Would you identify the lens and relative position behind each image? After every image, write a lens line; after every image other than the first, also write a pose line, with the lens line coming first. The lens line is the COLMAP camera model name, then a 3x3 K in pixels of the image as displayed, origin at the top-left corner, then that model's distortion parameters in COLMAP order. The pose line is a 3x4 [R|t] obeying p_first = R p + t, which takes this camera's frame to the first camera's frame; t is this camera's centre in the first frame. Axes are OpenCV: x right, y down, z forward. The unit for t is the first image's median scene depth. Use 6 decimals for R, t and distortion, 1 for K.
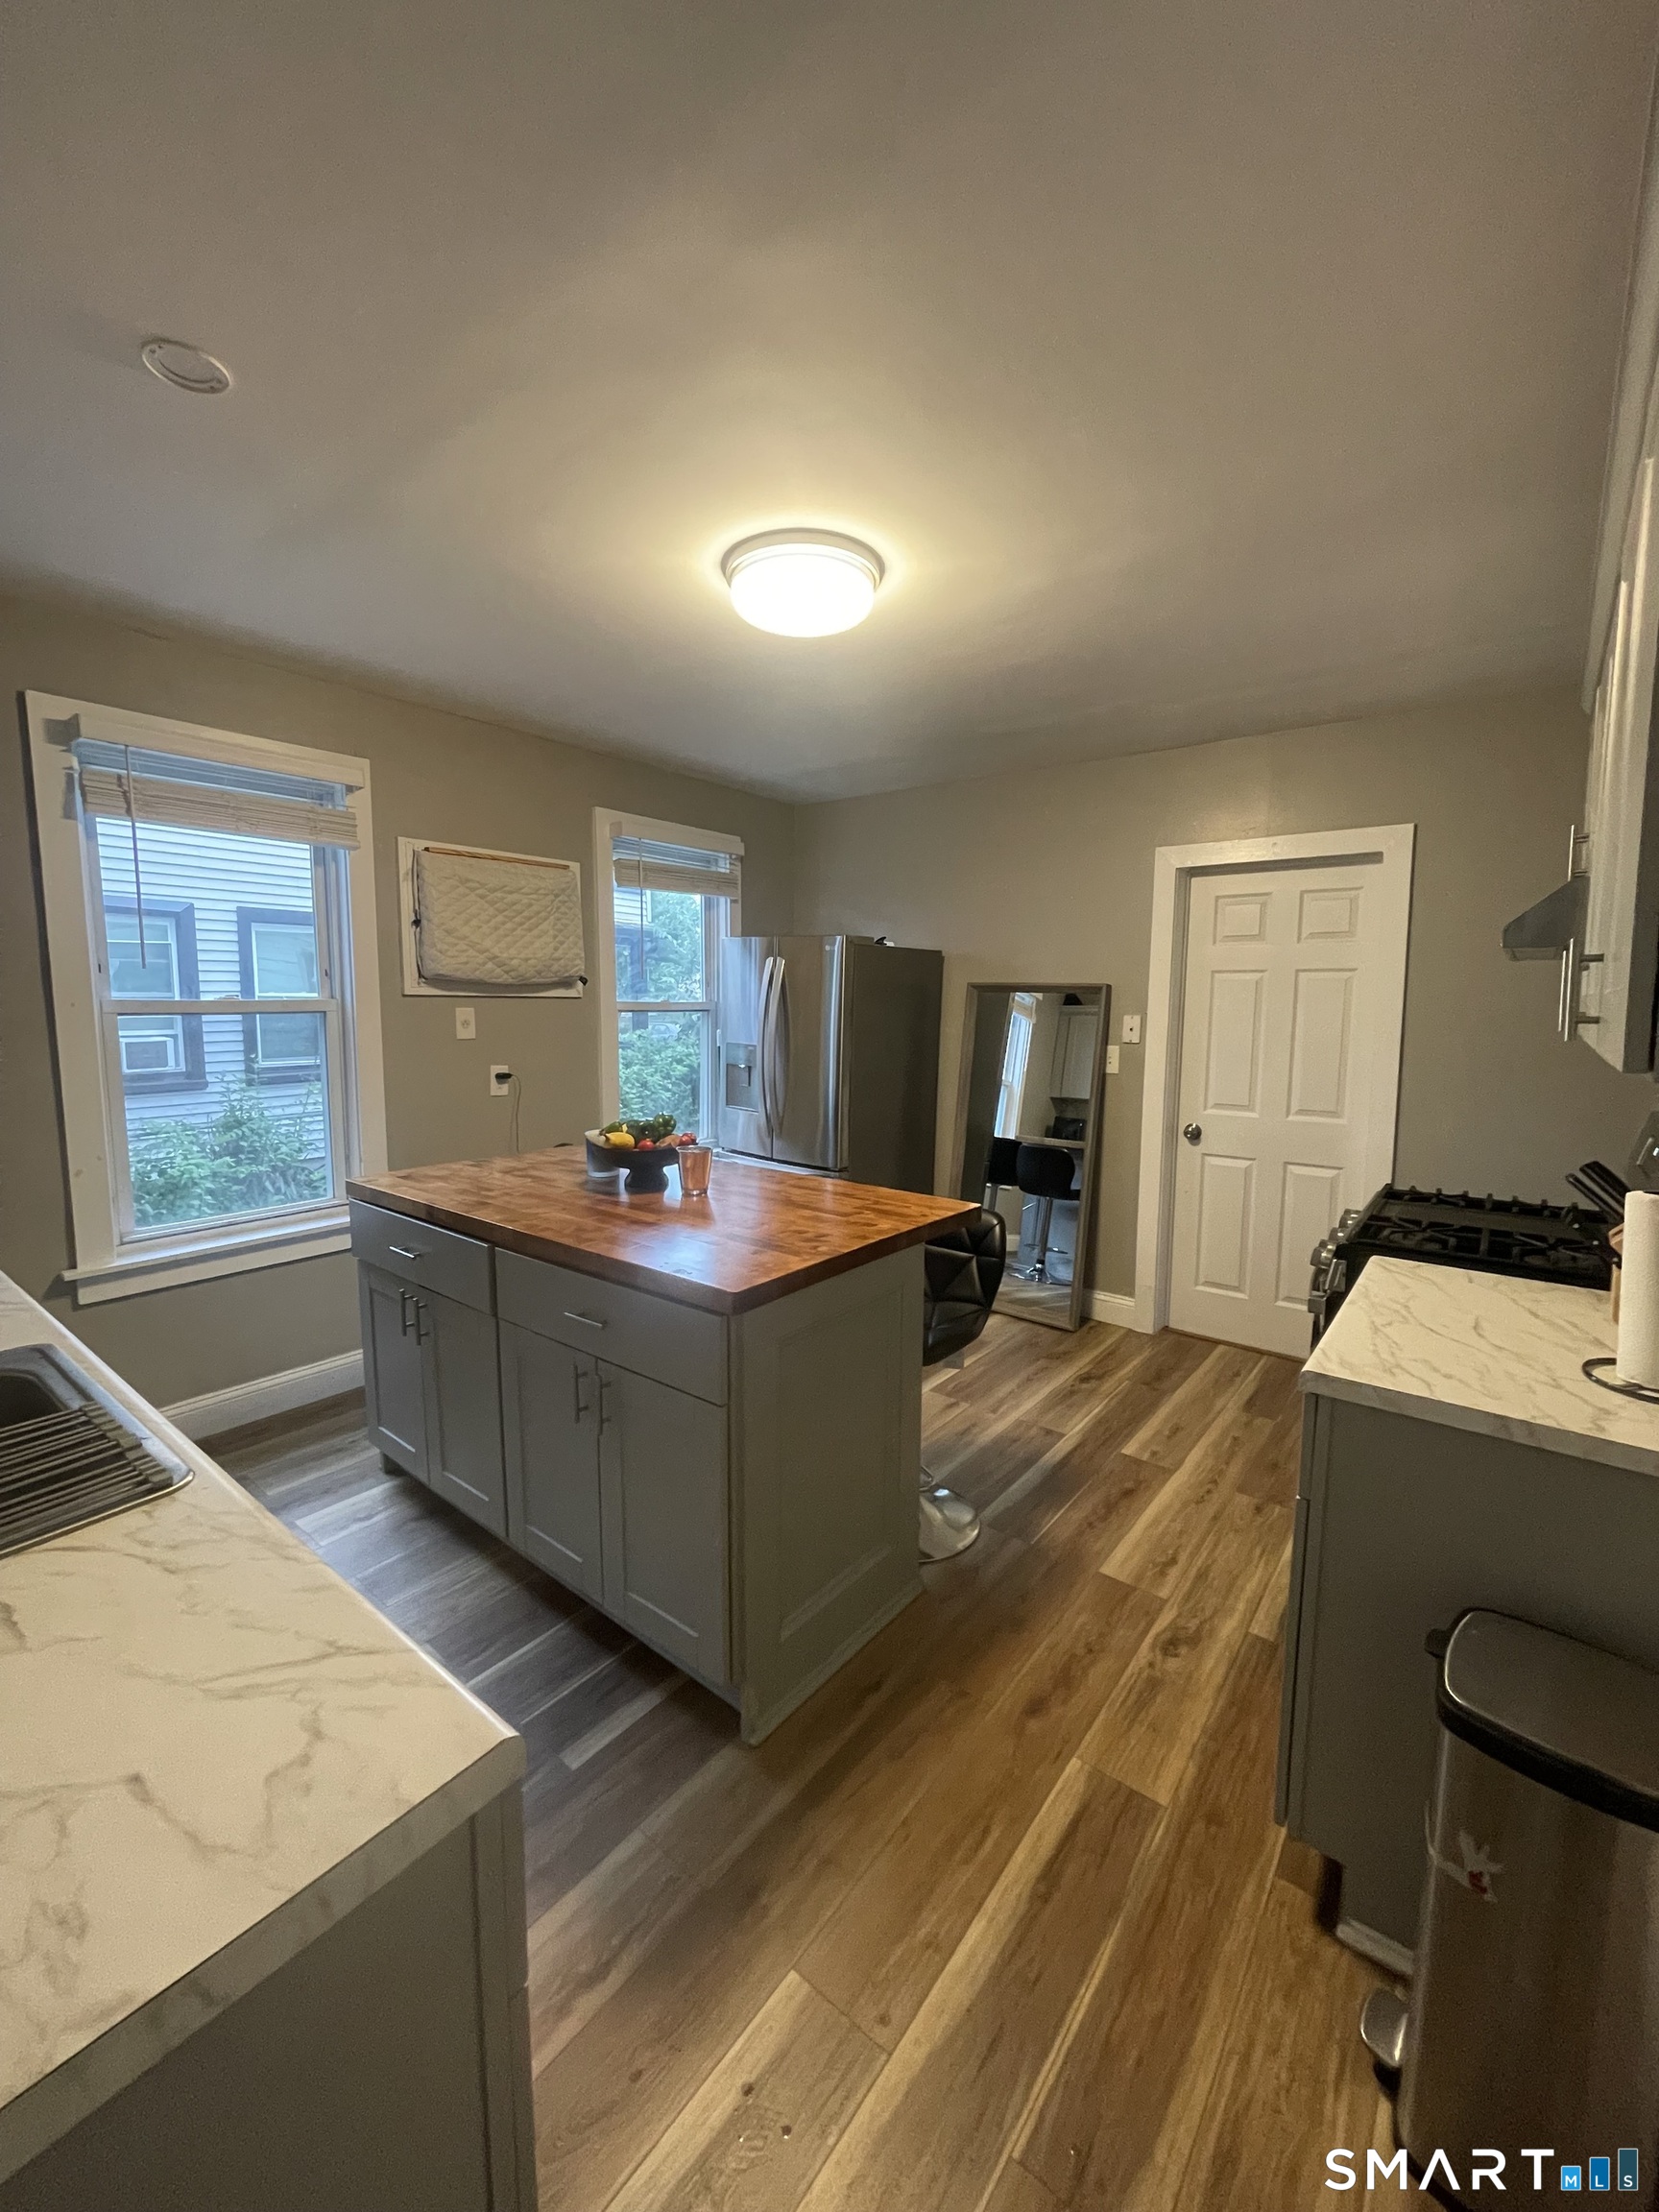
lens RADIAL K [[888.8, 0, 828.5], [0, 888.8, 1098.8], [0, 0, 1]] dist [-0.011334, -0.000225]
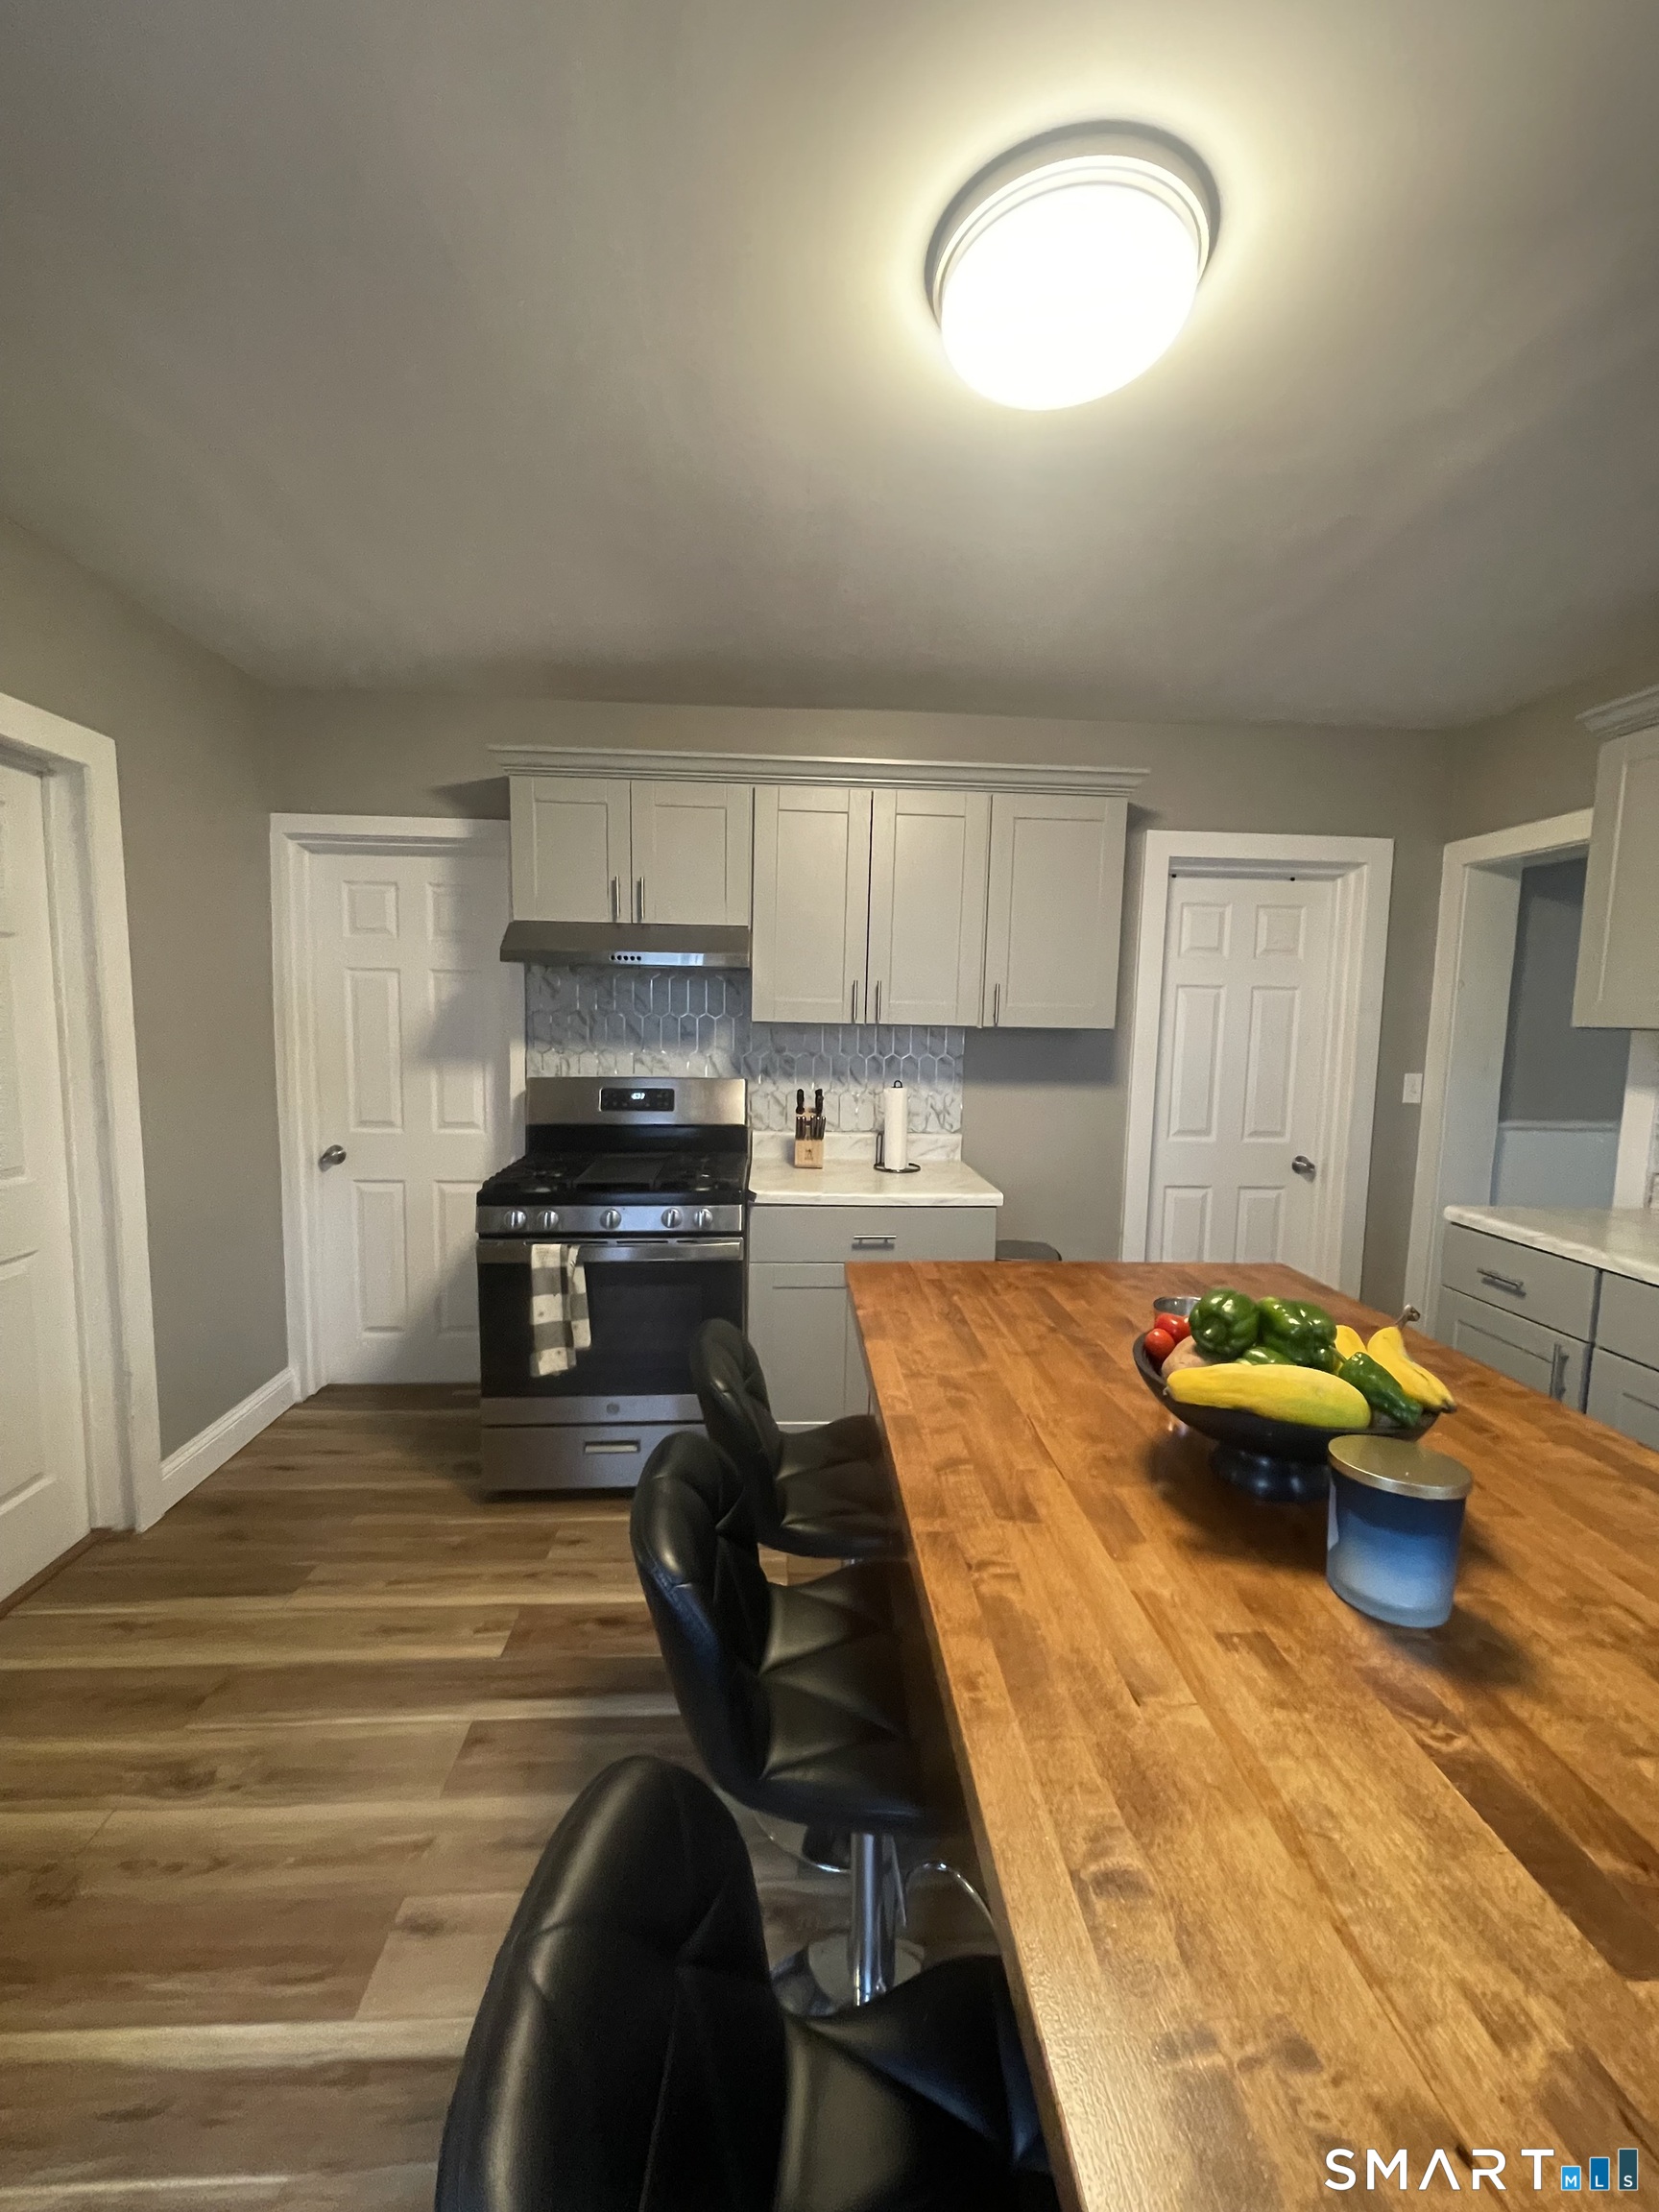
lens RADIAL K [[888.8, 0, 828.5], [0, 888.8, 1098.8], [0, 0, 1]] dist [-0.011334, -0.000225]
pose [[-0.664836, -0.094363, 0.741005, -0.285370], [0.061094, 0.981797, 0.179841, -0.121210], [-0.744487, 0.164836, -0.646969, 1.117407]]
